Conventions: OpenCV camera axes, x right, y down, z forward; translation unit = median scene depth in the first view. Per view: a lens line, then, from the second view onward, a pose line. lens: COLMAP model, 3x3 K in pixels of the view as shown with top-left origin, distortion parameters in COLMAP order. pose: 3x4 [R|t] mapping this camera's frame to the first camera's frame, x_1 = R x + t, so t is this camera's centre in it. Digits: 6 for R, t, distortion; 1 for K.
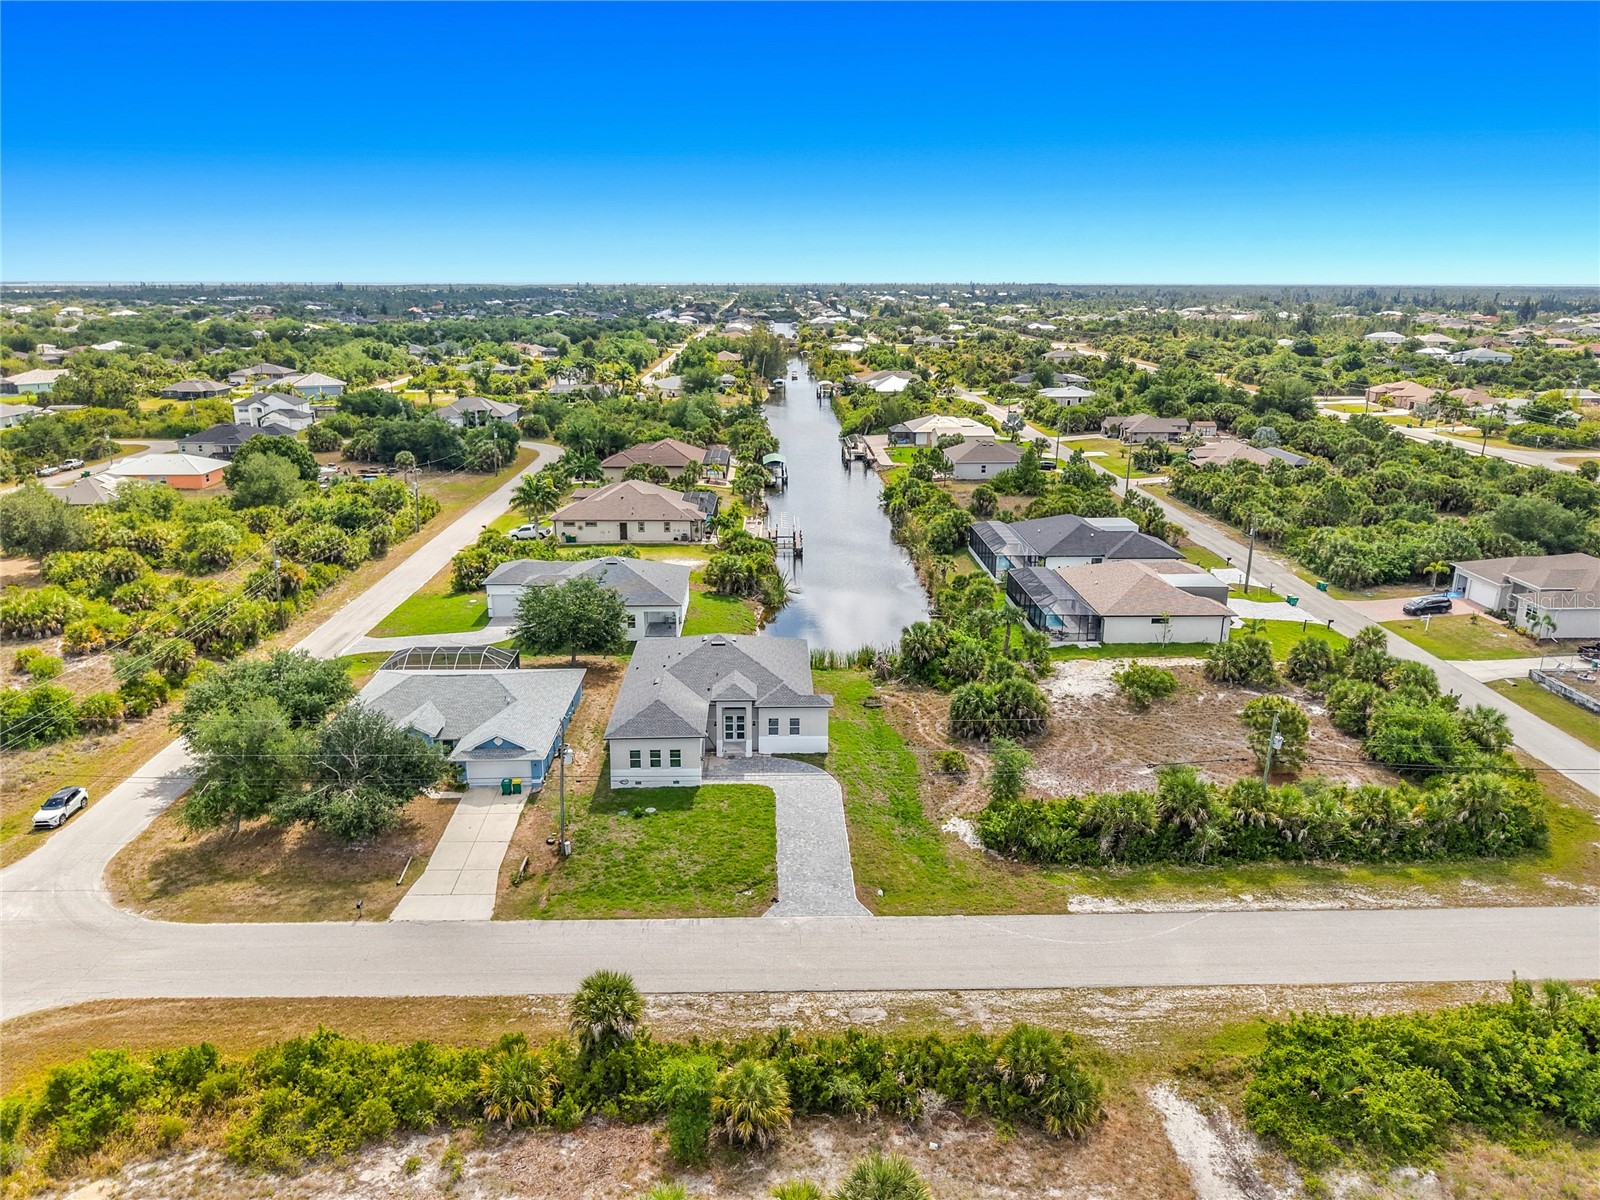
lens RADIAL K [[1081.1, 0, 800.0], [0, 1081.1, 600.0], [0, 0, 1]] dist [0.007263, -0.001083]
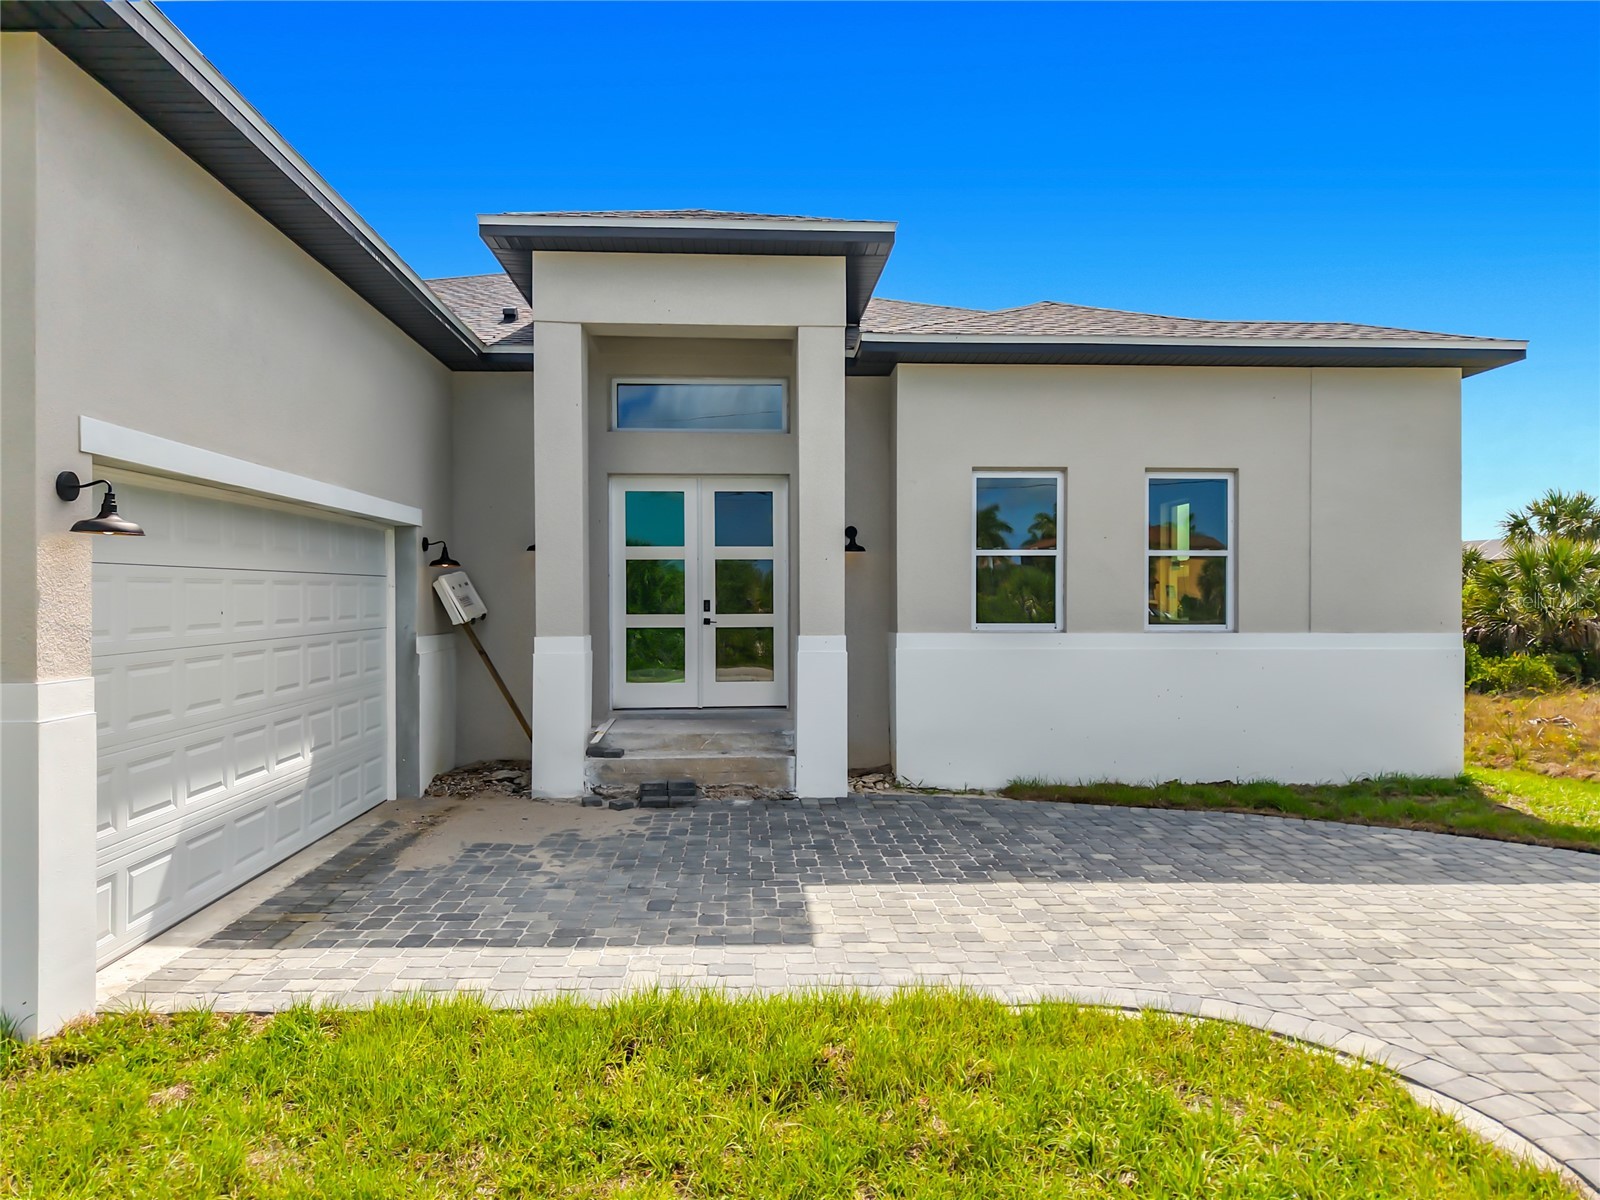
lens RADIAL K [[1117.0, 0, 800.0], [0, 1117.0, 600.0], [0, 0, 1]] dist [0.003804, 0.000375]
pose [[0.999730, -0.001704, 0.023161, -0.055815], [0.007934, 0.962368, -0.271633, 0.167744], [-0.021827, 0.271744, 0.962122, 0.947668]]
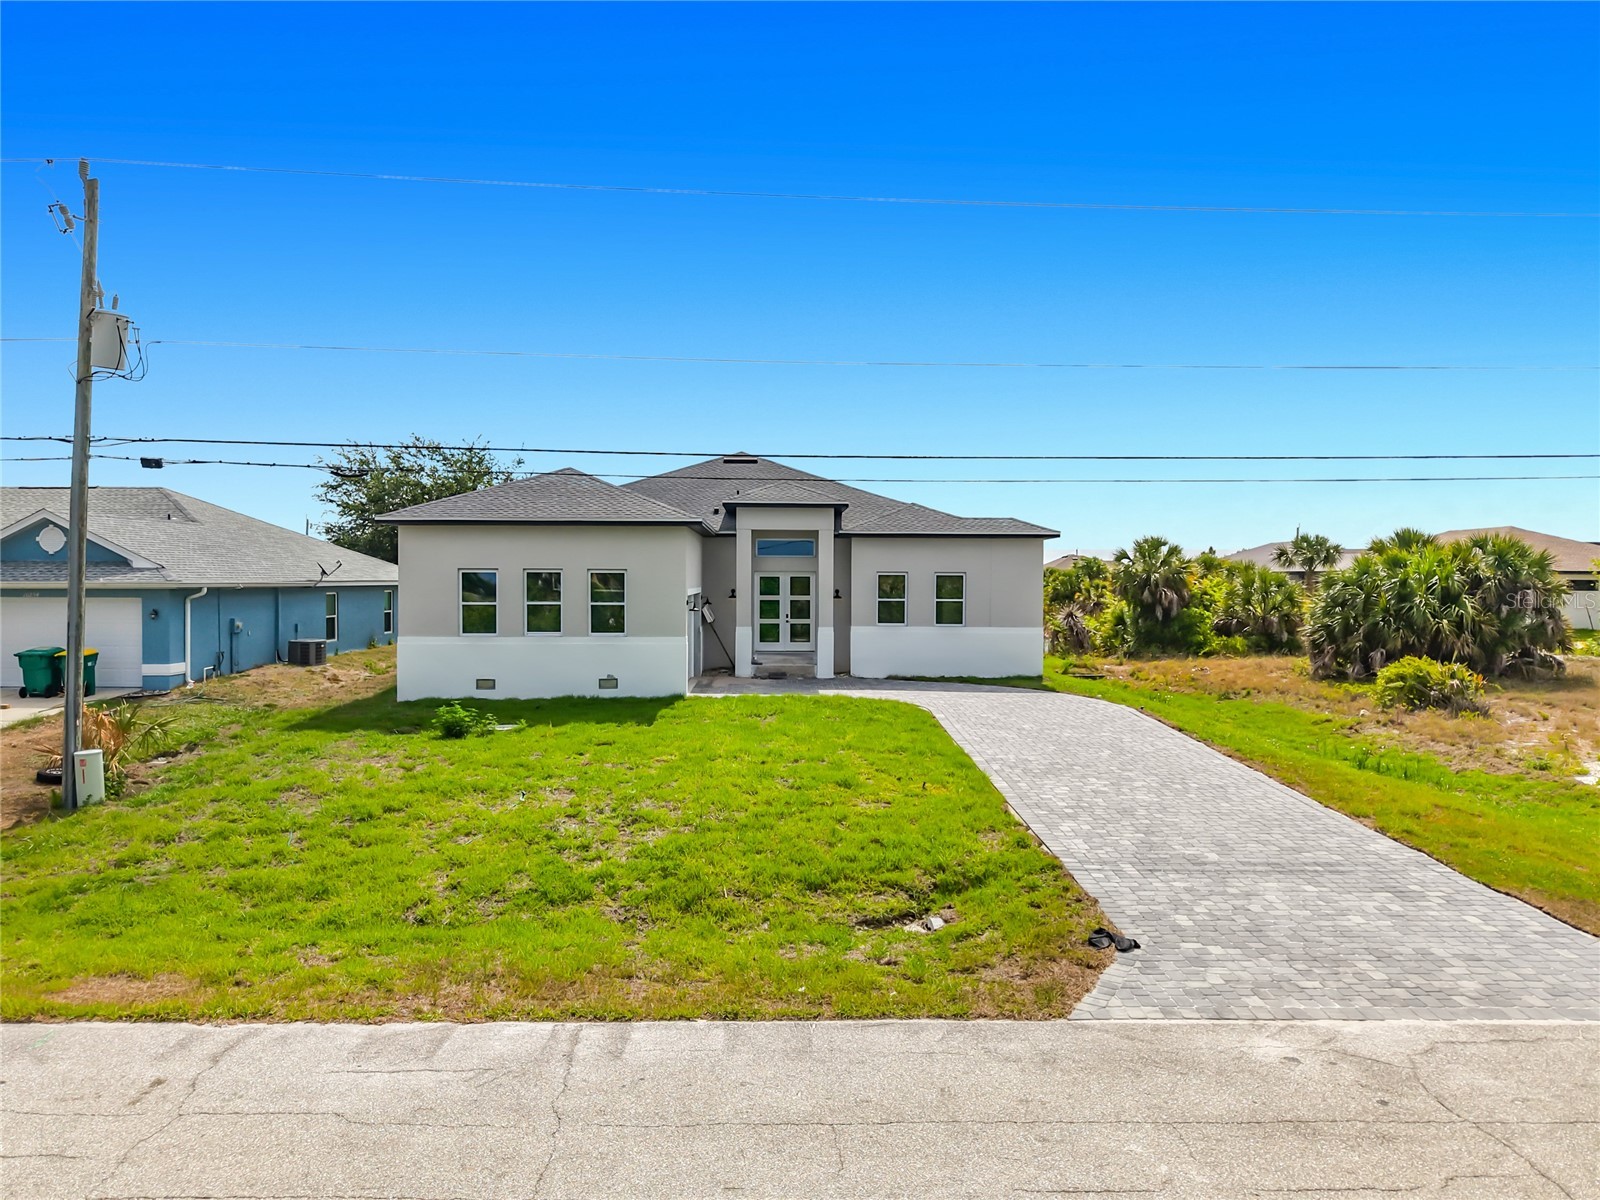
lens RADIAL K [[1081.1, 0, 800.0], [0, 1081.1, 600.0], [0, 0, 1]] dist [0.007263, -0.001083]
pose [[0.999971, 0.005785, -0.004977, -0.057674], [-0.006861, 0.967075, -0.254400, 0.225980], [0.003341, 0.254427, 0.967086, 0.695719]]
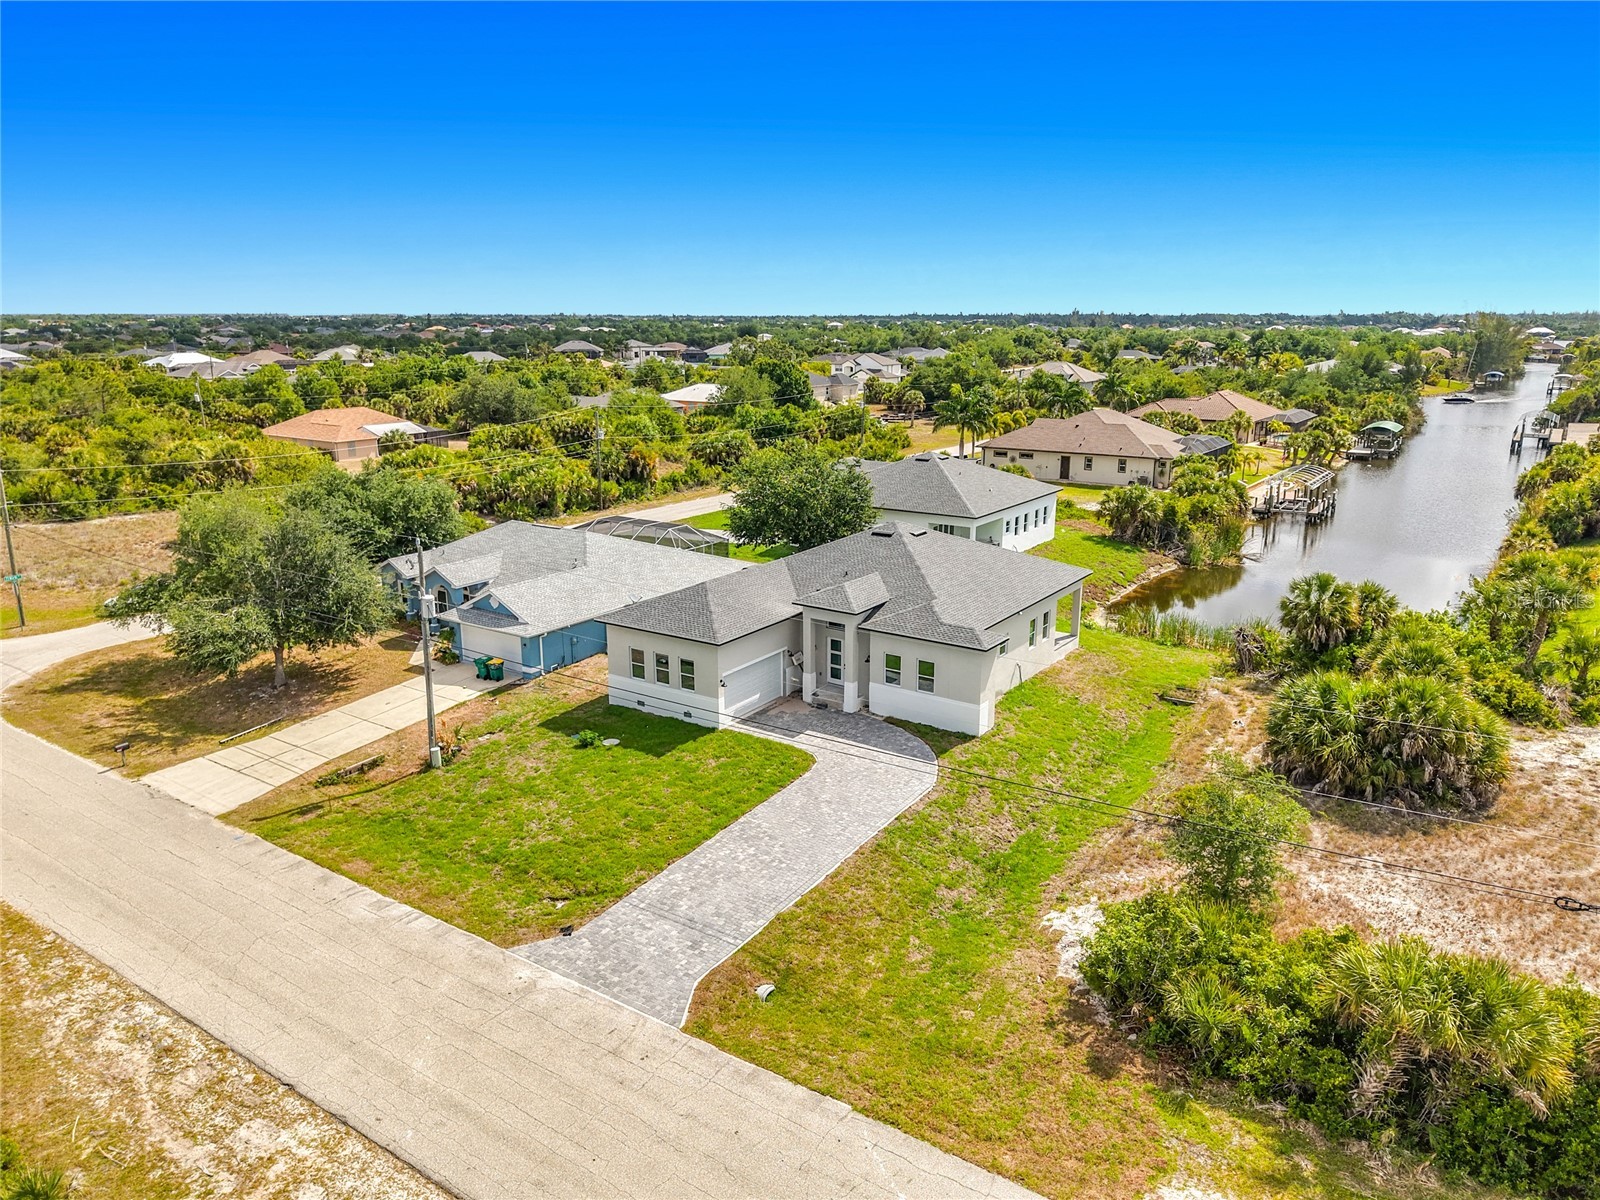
lens RADIAL K [[1105.5, 0, 800.0], [0, 1105.5, 600.0], [0, 0, 1]] dist [0.062828, -0.090352]
pose [[0.812450, 0.143602, -0.565069, 0.280095], [-0.159226, 0.986999, 0.021894, 0.081826], [0.560867, 0.072186, 0.824753, 0.522274]]
